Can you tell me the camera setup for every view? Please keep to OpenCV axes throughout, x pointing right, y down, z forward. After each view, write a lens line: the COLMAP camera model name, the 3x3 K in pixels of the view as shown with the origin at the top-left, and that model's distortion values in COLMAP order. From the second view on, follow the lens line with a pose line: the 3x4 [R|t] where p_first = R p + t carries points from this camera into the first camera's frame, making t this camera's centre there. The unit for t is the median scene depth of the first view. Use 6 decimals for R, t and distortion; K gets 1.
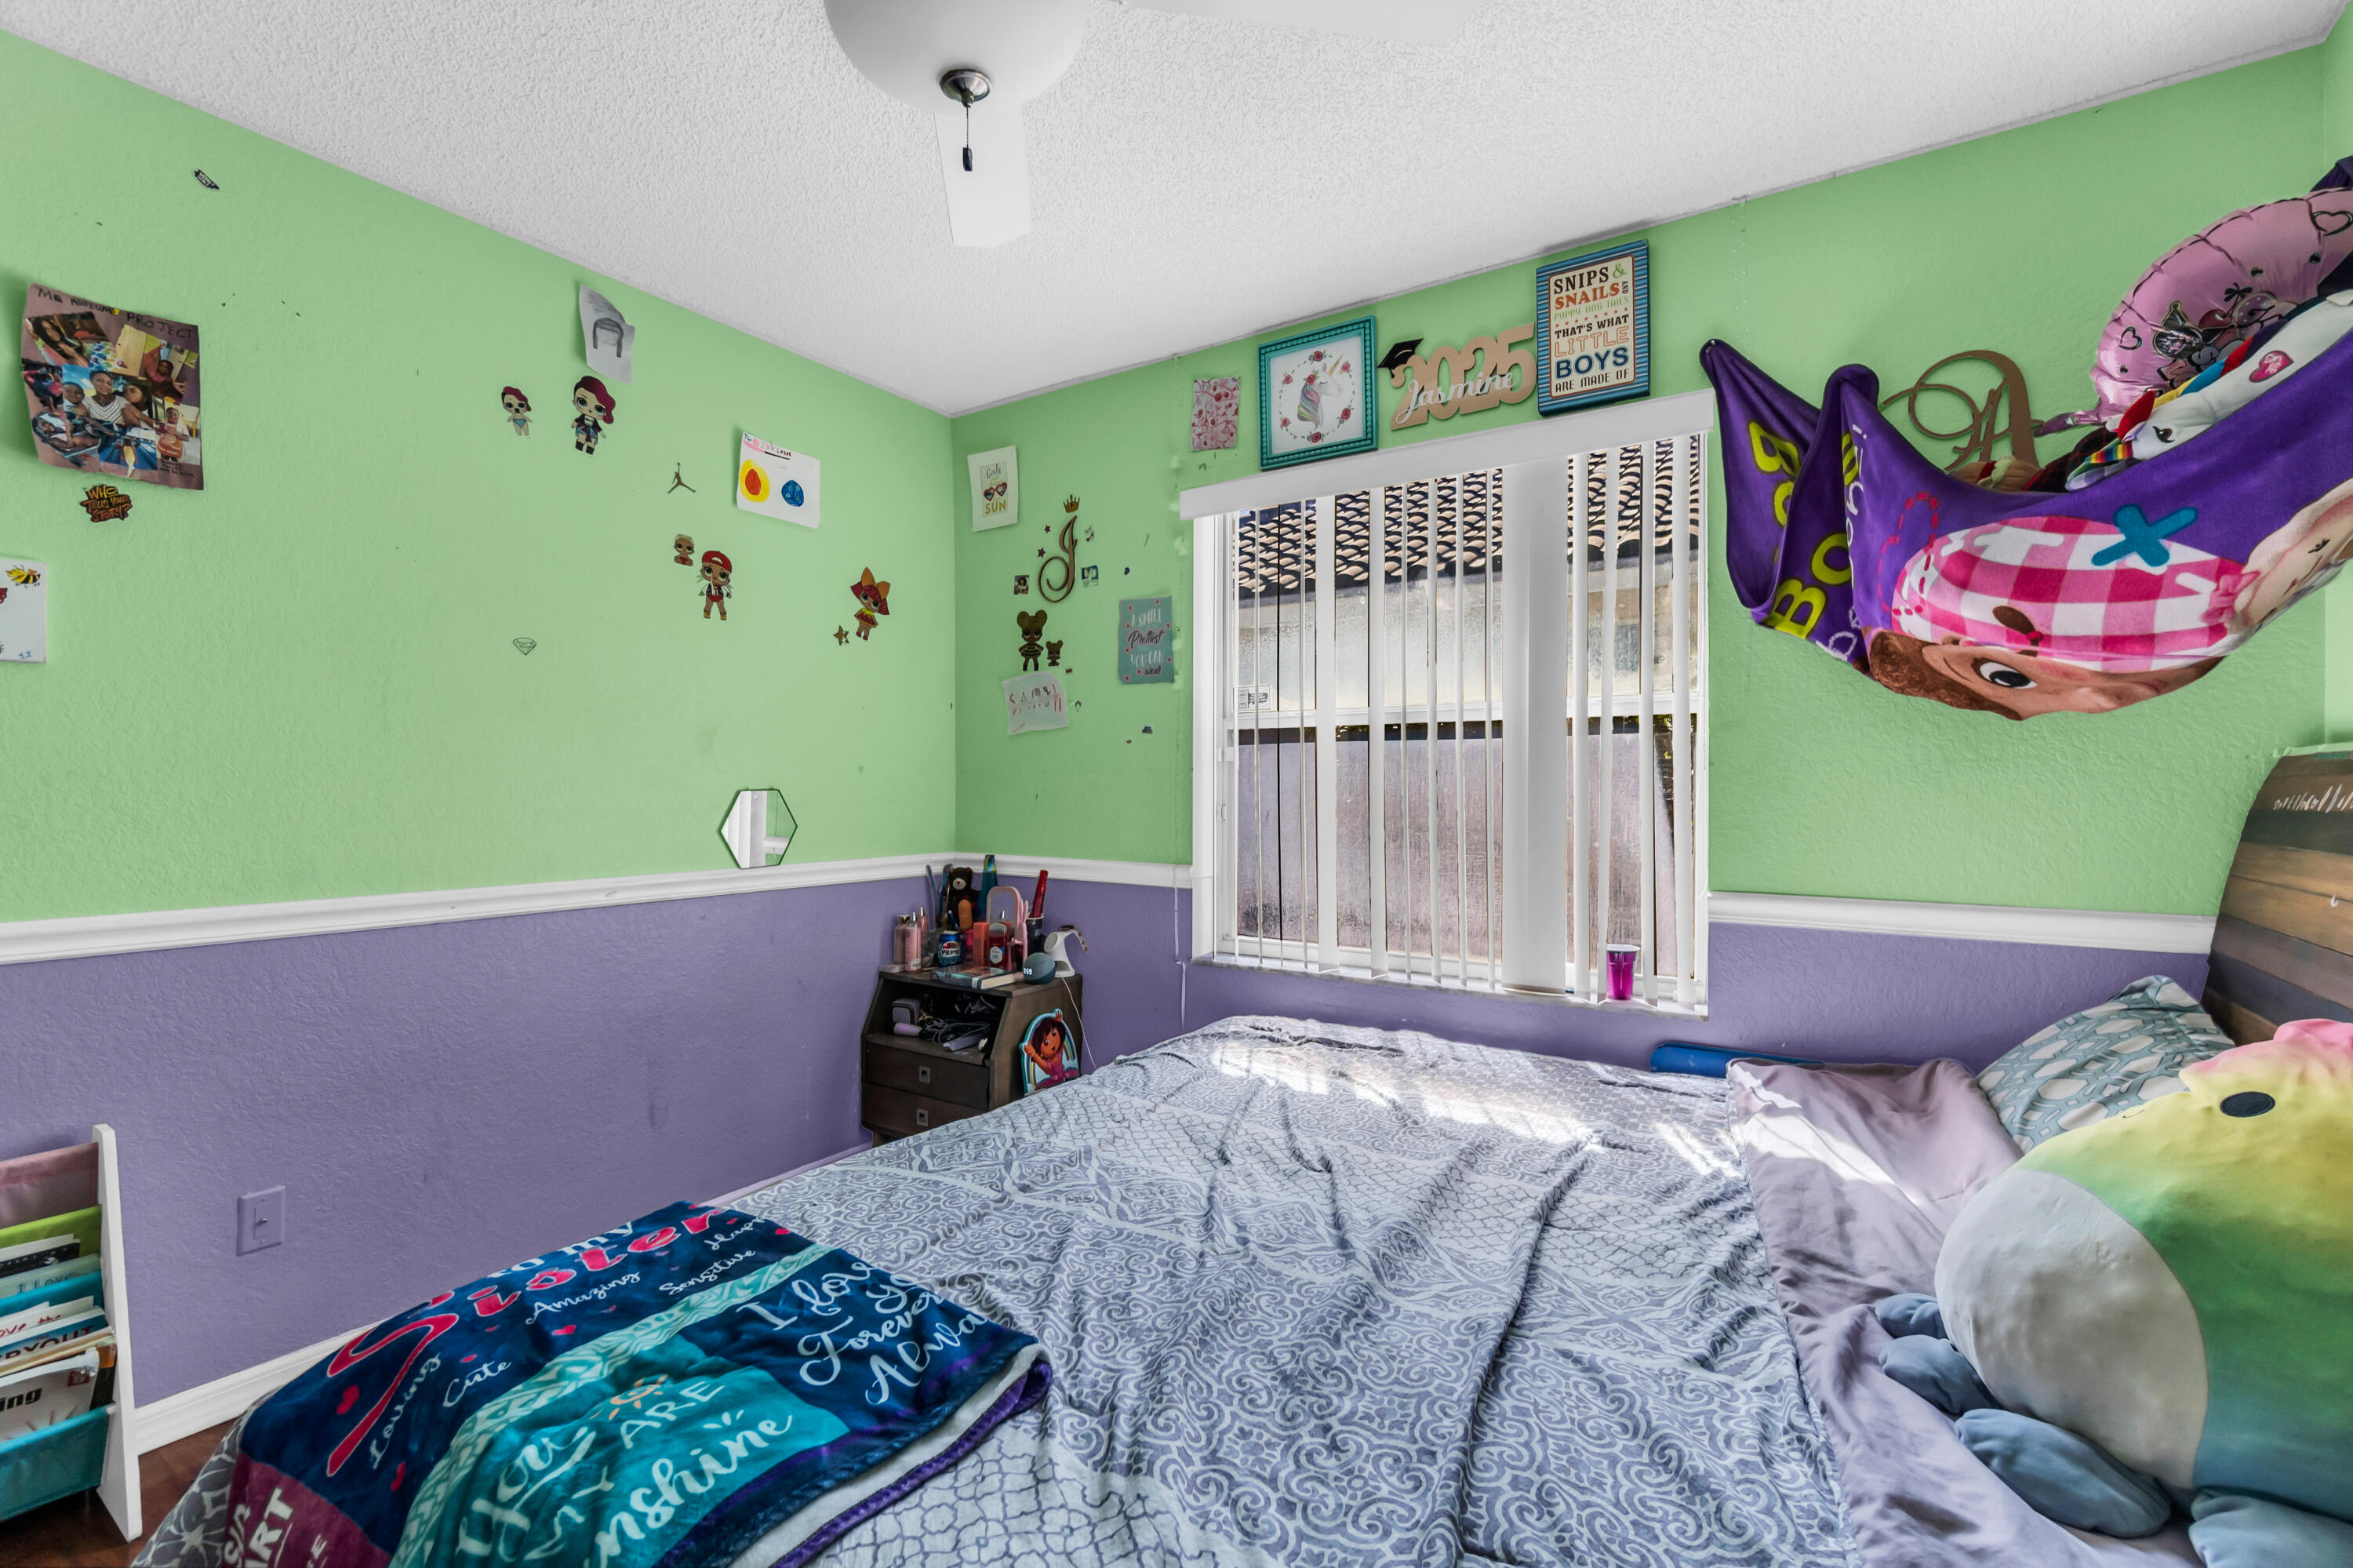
lens RADIAL K [[1021.7, 0, 1168.5], [0, 1021.7, 790.5], [0, 0, 1]] dist [-0.003886, -0.000225]
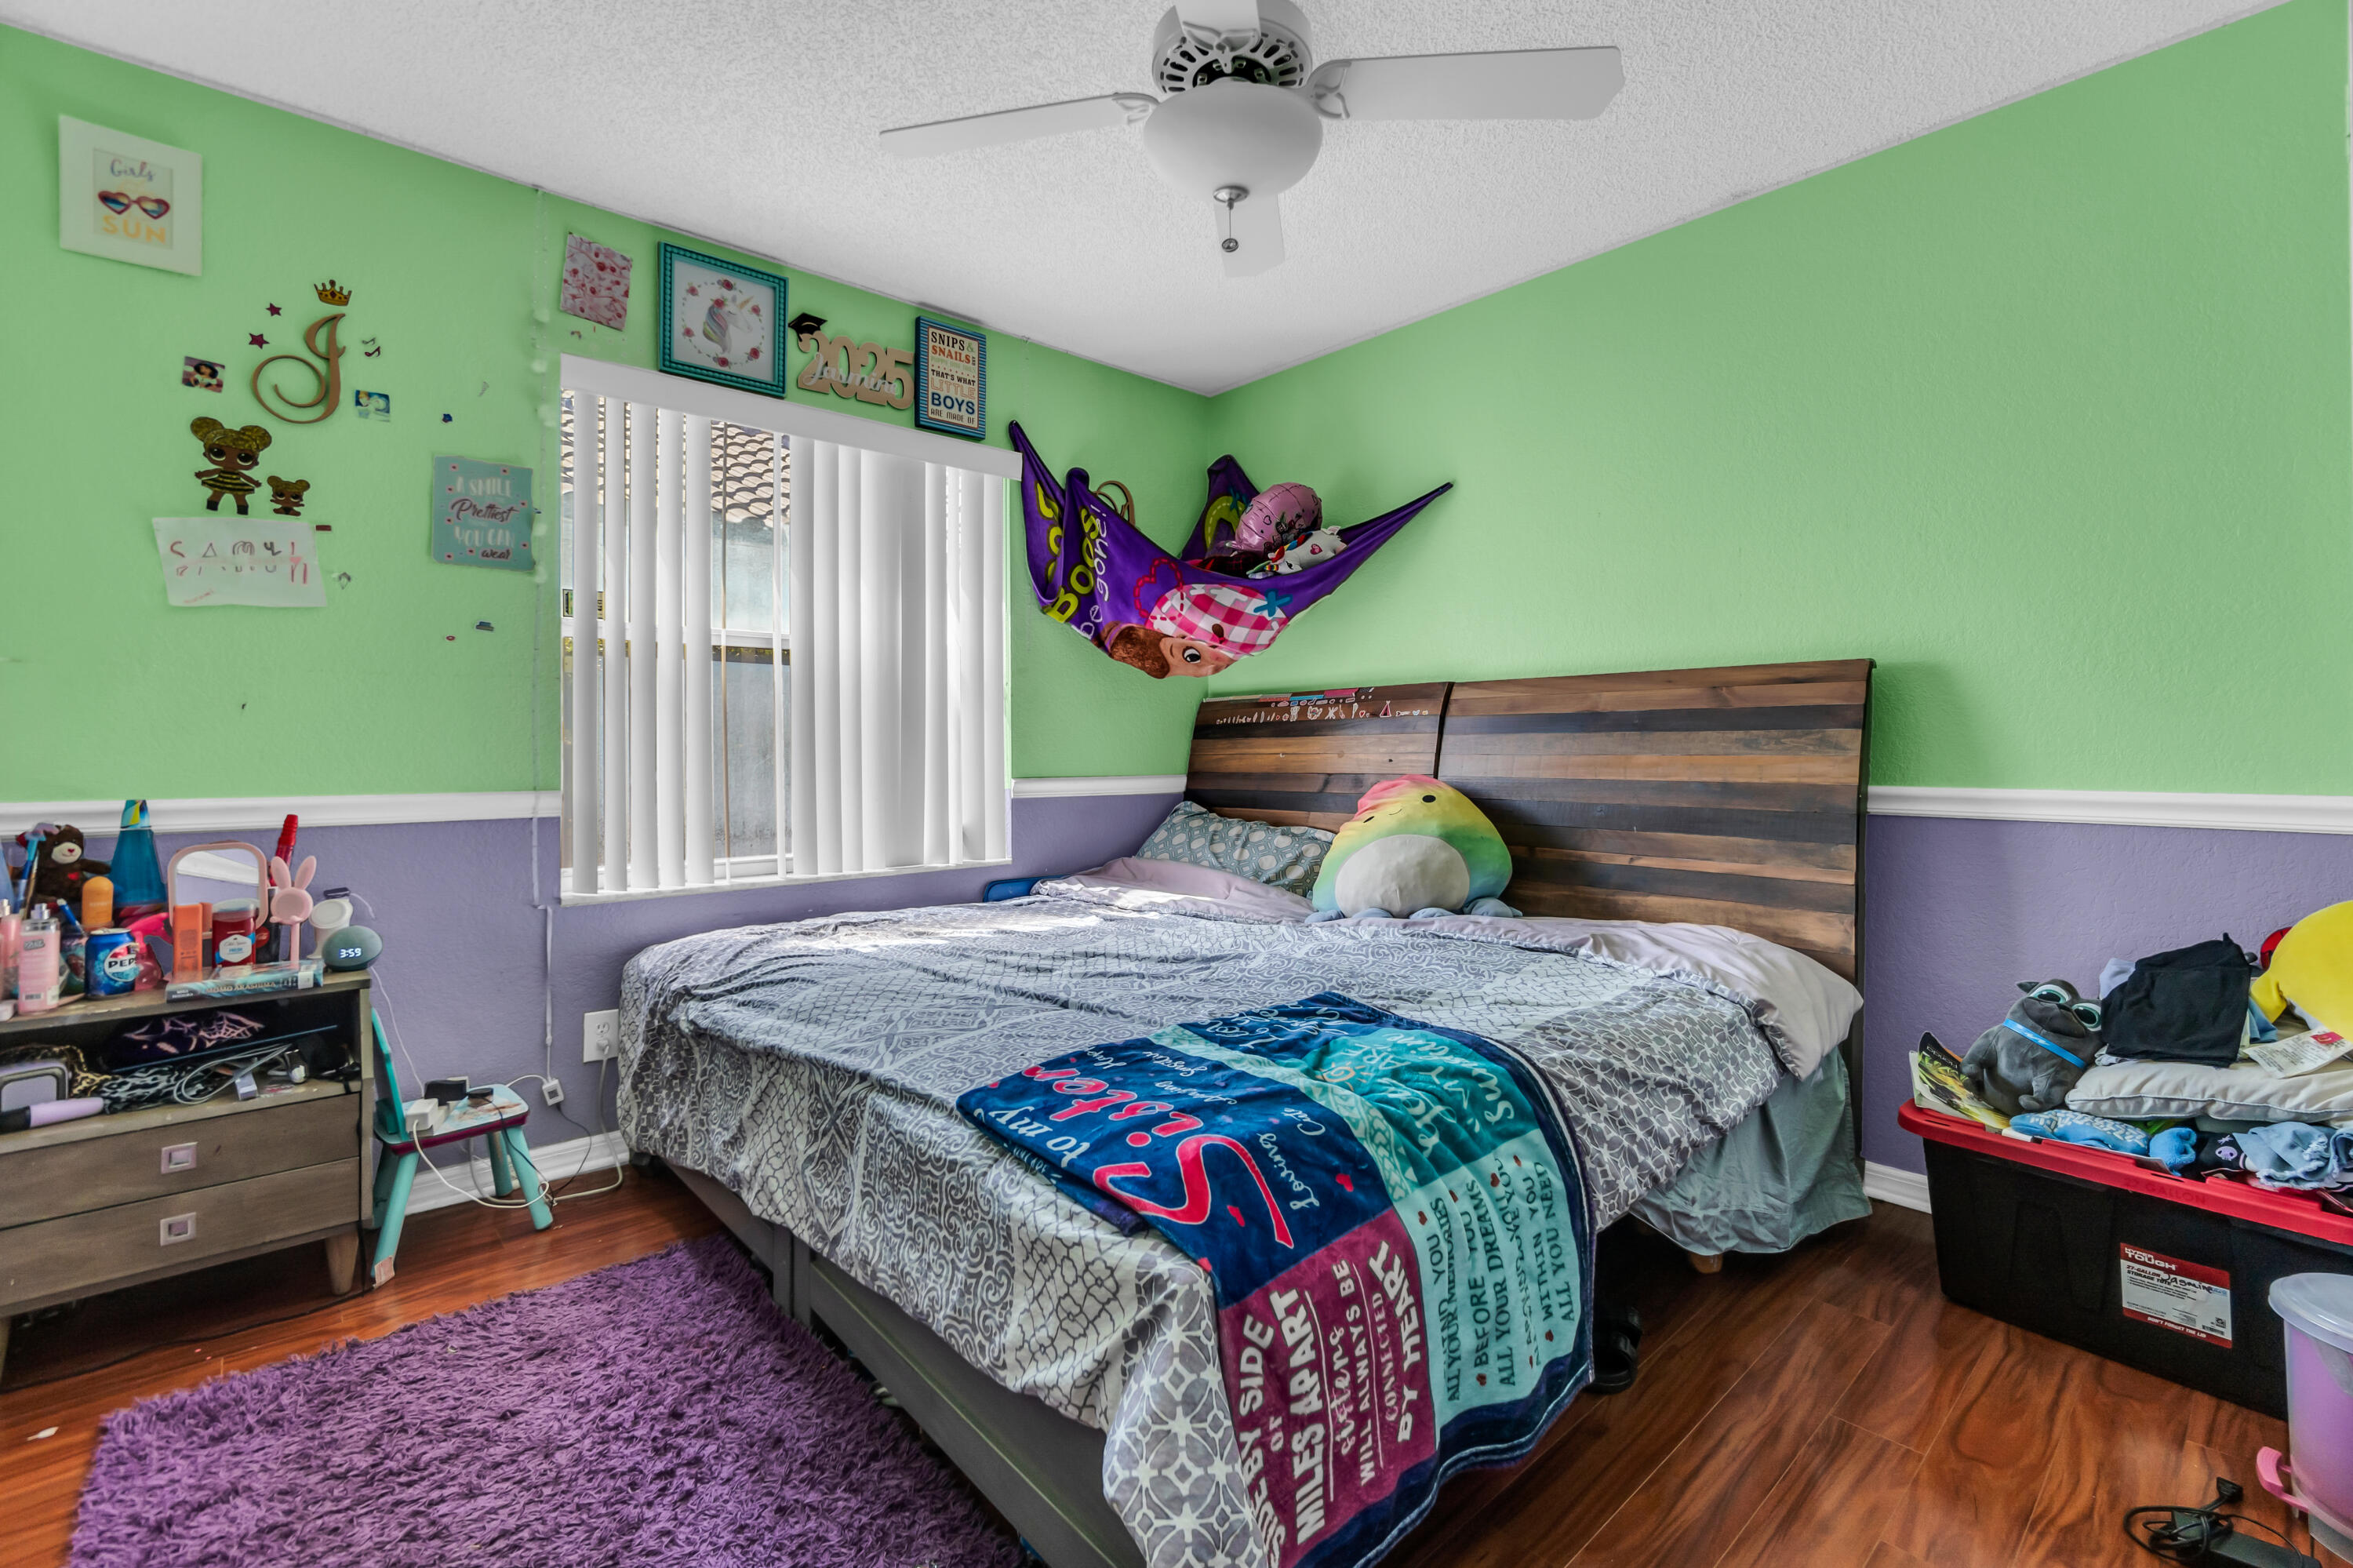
lens RADIAL K [[1021.7, 0, 1150.9], [0, 1021.7, 749.5], [0, 0, 1]] dist [-0.003886, -0.000225]
pose [[0.267156, -0.000915, 0.963653, -0.752174], [0.009571, 0.999953, -0.001704, 0.050298], [-0.963606, 0.009678, 0.267152, 0.327523]]
